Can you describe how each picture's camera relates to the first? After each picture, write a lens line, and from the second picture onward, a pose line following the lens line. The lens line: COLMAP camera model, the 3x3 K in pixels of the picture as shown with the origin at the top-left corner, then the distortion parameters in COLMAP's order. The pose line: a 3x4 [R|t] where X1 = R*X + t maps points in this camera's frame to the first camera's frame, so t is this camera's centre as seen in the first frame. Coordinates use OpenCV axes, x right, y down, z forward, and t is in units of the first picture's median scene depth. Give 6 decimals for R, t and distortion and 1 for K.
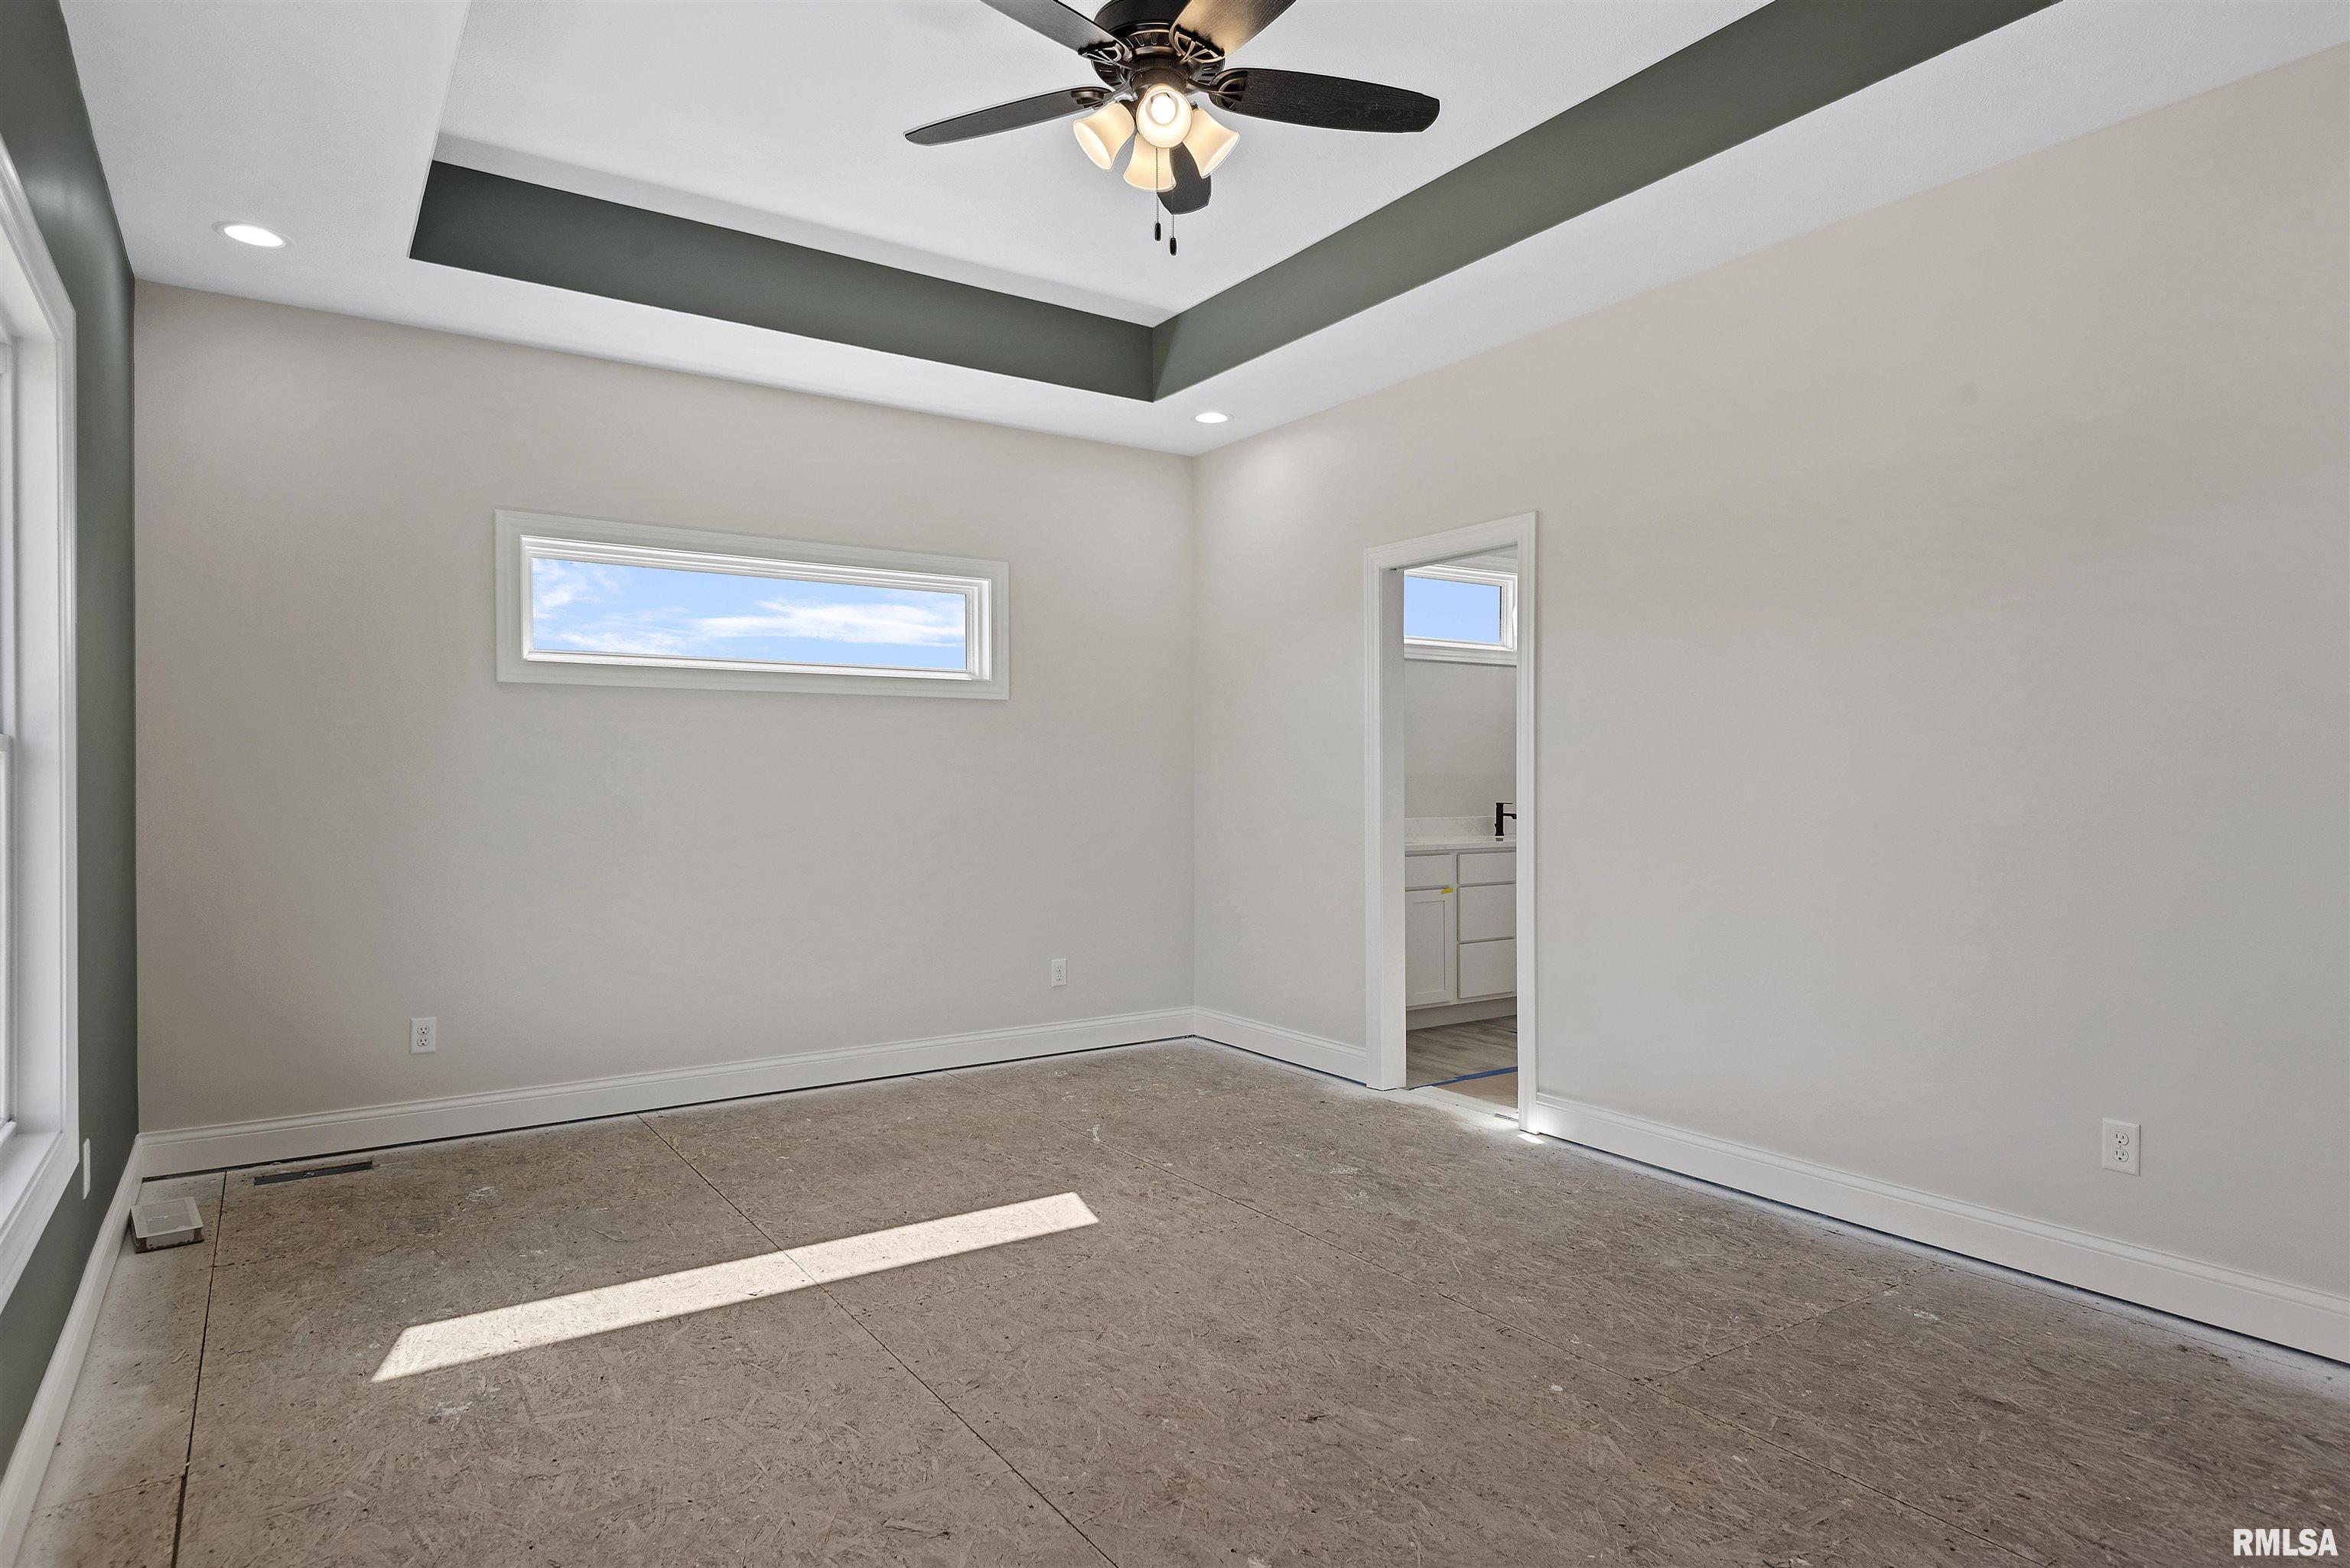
lens RADIAL K [[1316.8, 0, 1170.1], [0, 1316.8, 775.6], [0, 0, 1]] dist [0.046974, -0.028863]
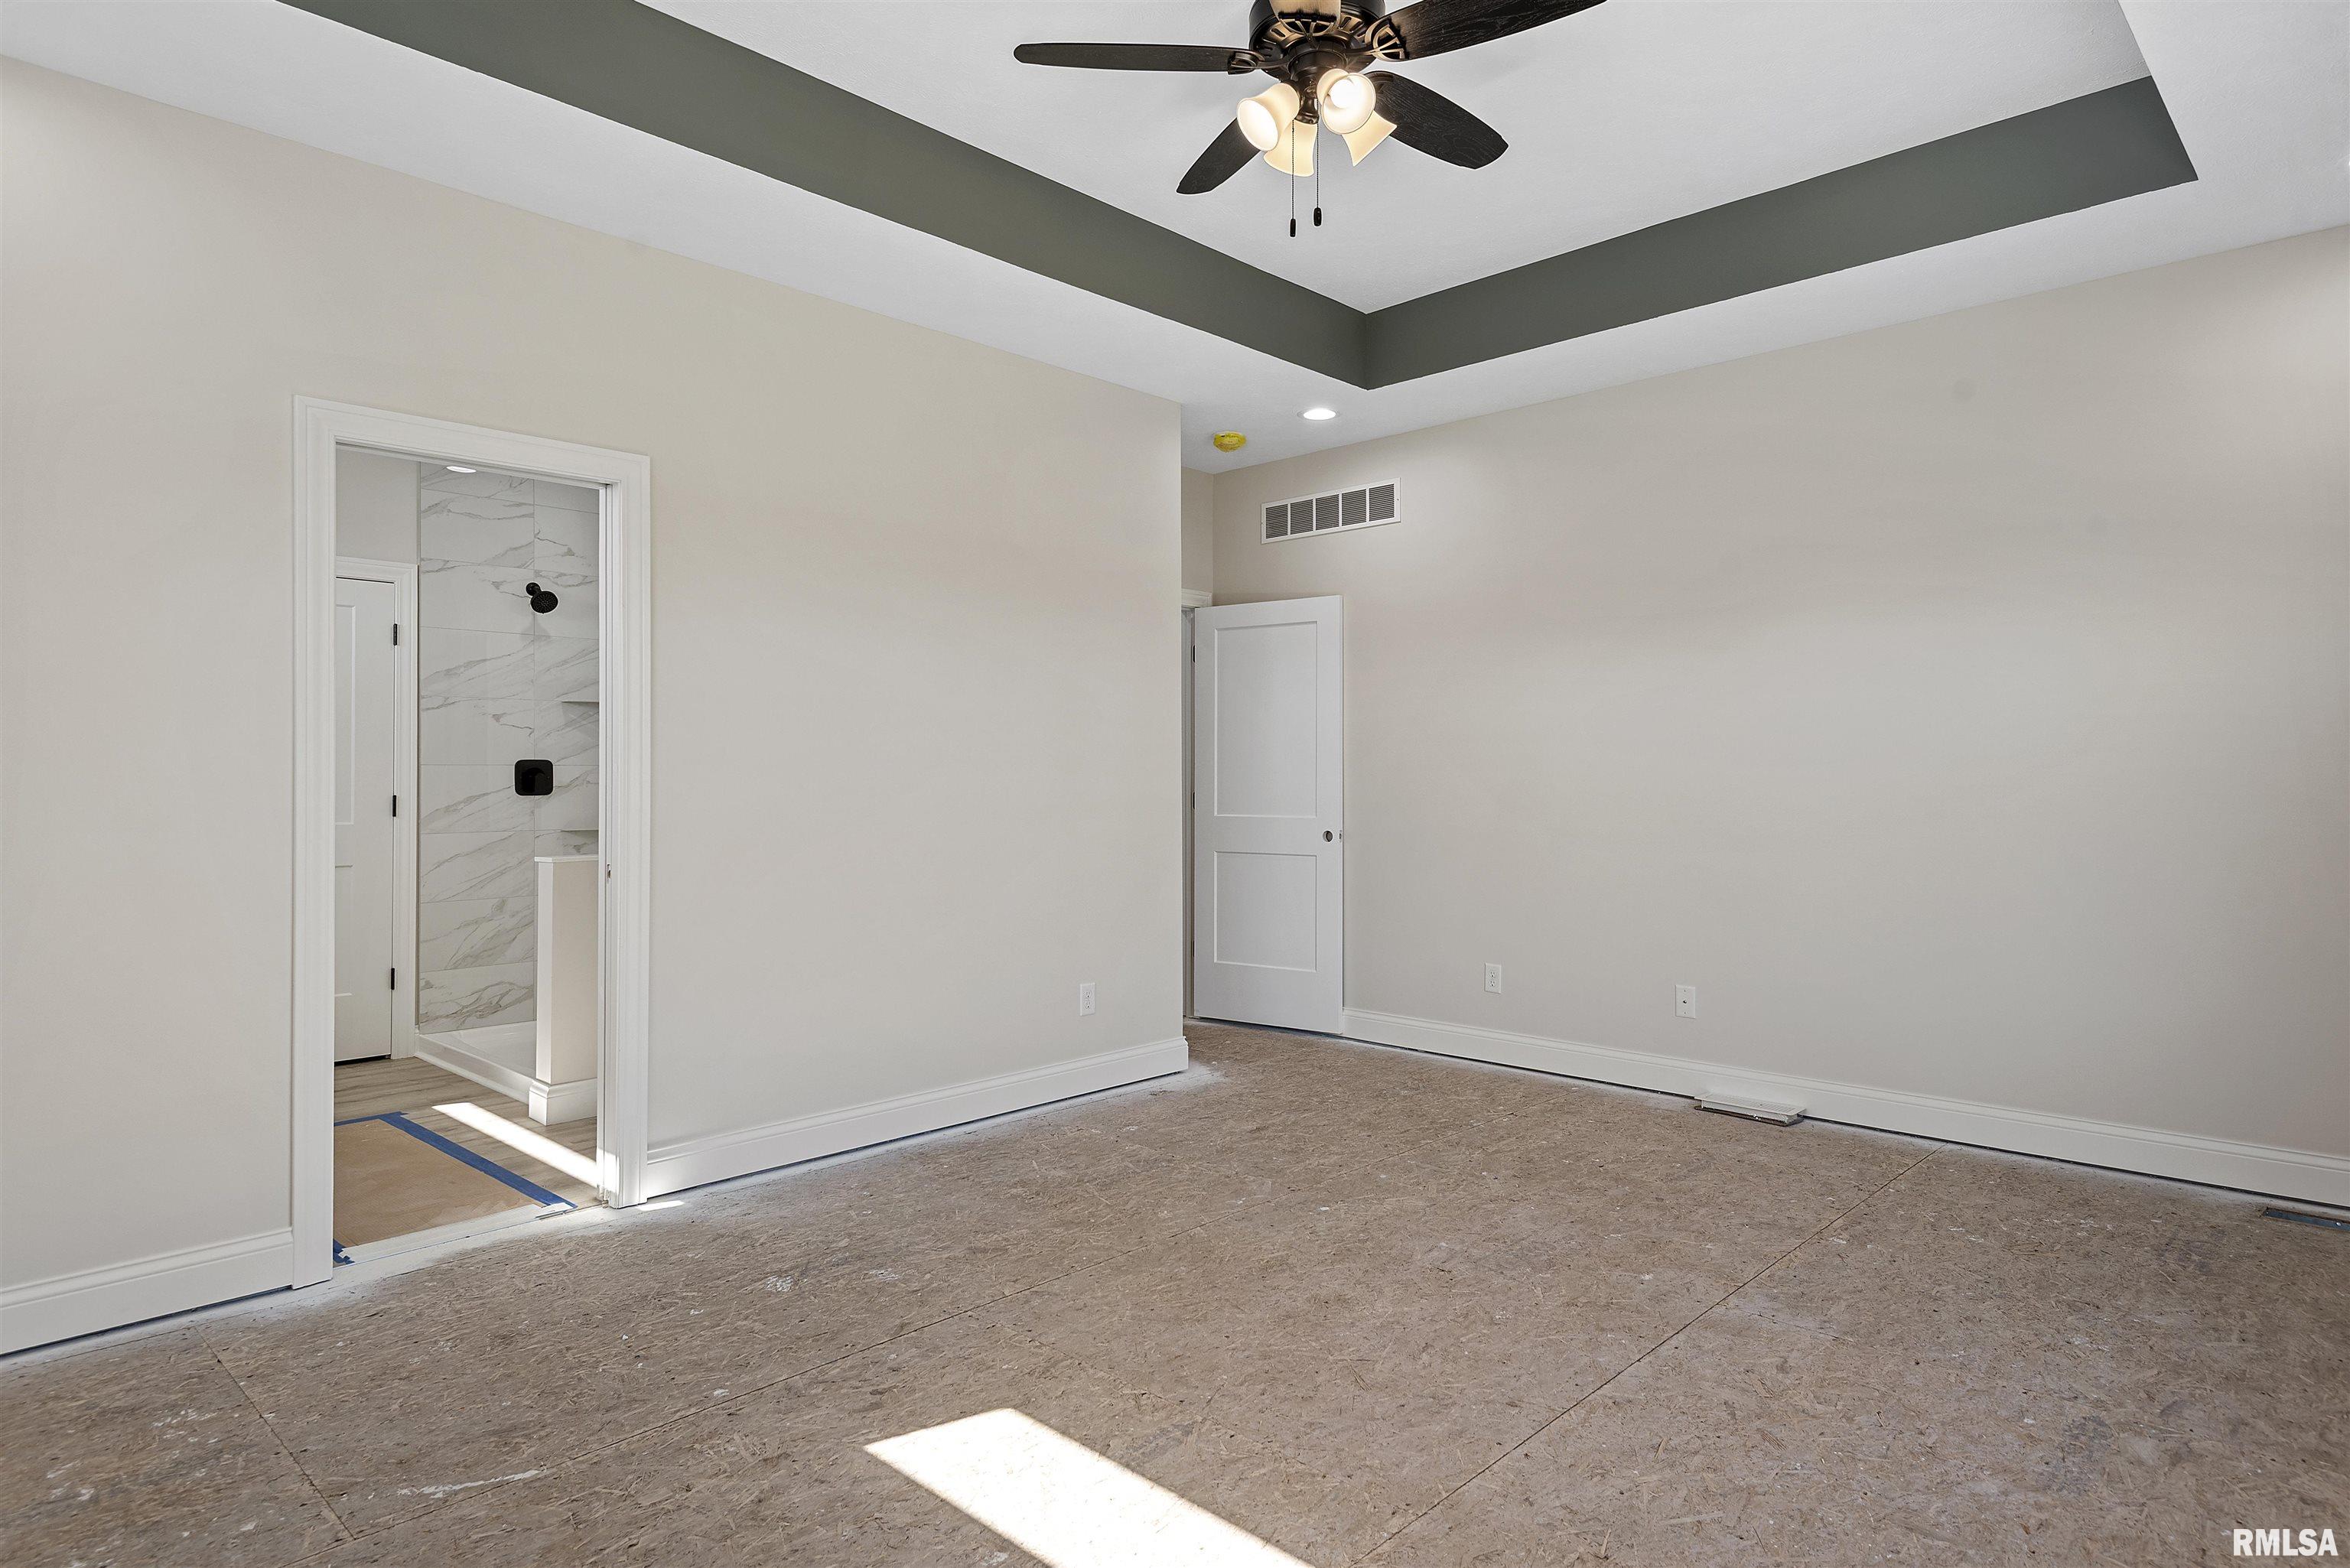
lens RADIAL K [[1316.8, 0, 1170.1], [0, 1316.8, 775.6], [0, 0, 1]] dist [0.046974, -0.028863]
pose [[-0.207095, -0.000417, 0.978321, -0.776752], [-0.000652, 1.000000, 0.000288, 0.002496], [-0.978321, -0.000578, -0.207096, 1.081601]]
